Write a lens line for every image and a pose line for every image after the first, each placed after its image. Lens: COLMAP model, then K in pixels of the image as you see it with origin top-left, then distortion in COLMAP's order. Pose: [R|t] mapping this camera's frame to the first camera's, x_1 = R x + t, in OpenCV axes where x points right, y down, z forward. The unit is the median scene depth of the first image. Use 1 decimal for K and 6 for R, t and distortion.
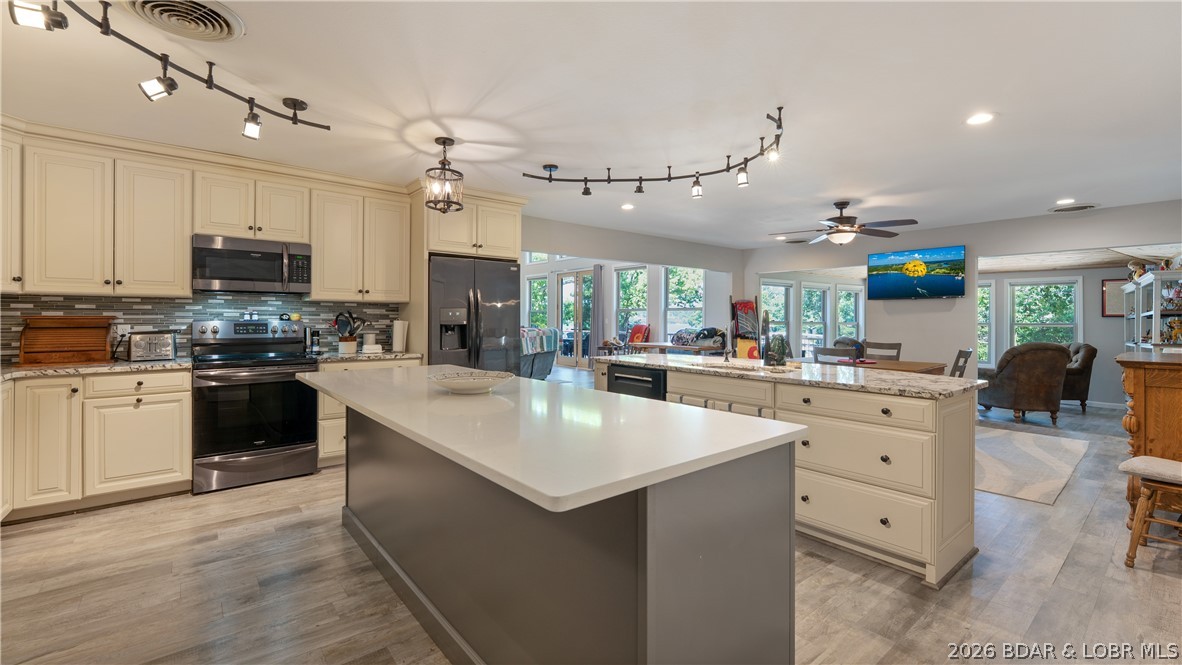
lens RADIAL K [[490.1, 0, 589.4], [0, 490.1, 322.0], [0, 0, 1]] dist [0.006363, -0.002671]
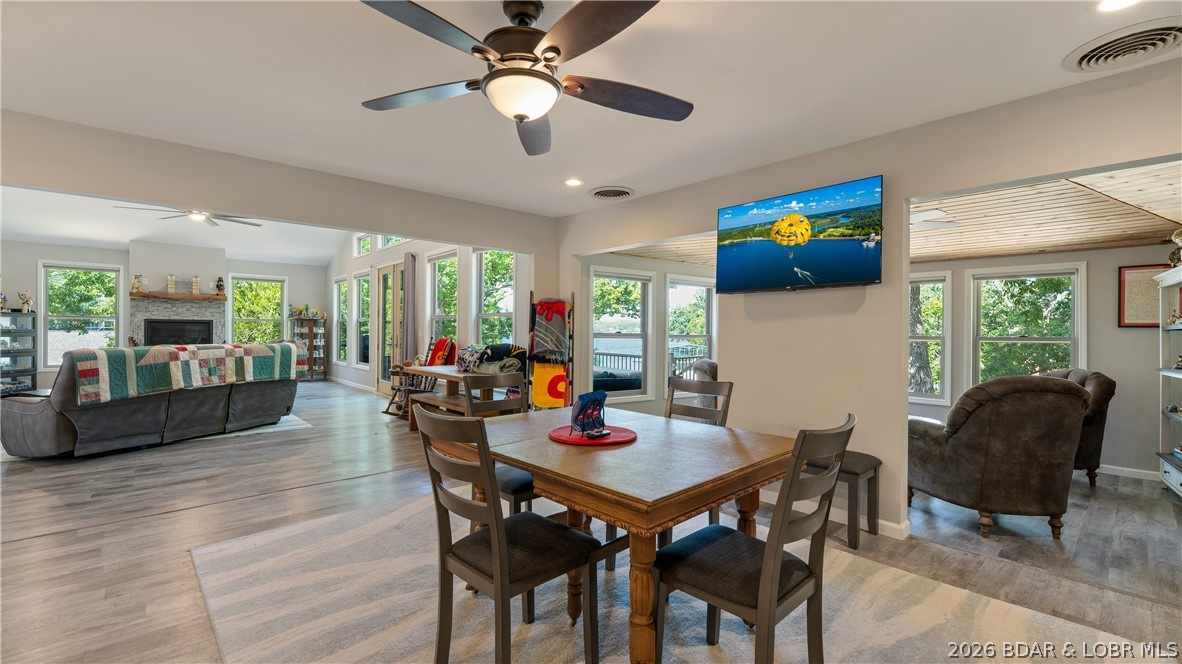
lens RADIAL K [[490.1, 0, 585.7], [0, 490.1, 335.1], [0, 0, 1]] dist [0.006363, -0.002671]
pose [[0.999285, 0.001823, 0.037764, 0.397273], [-0.001854, 0.999998, 0.000791, 0.000308], [-0.037763, -0.000860, 0.999286, 0.461333]]
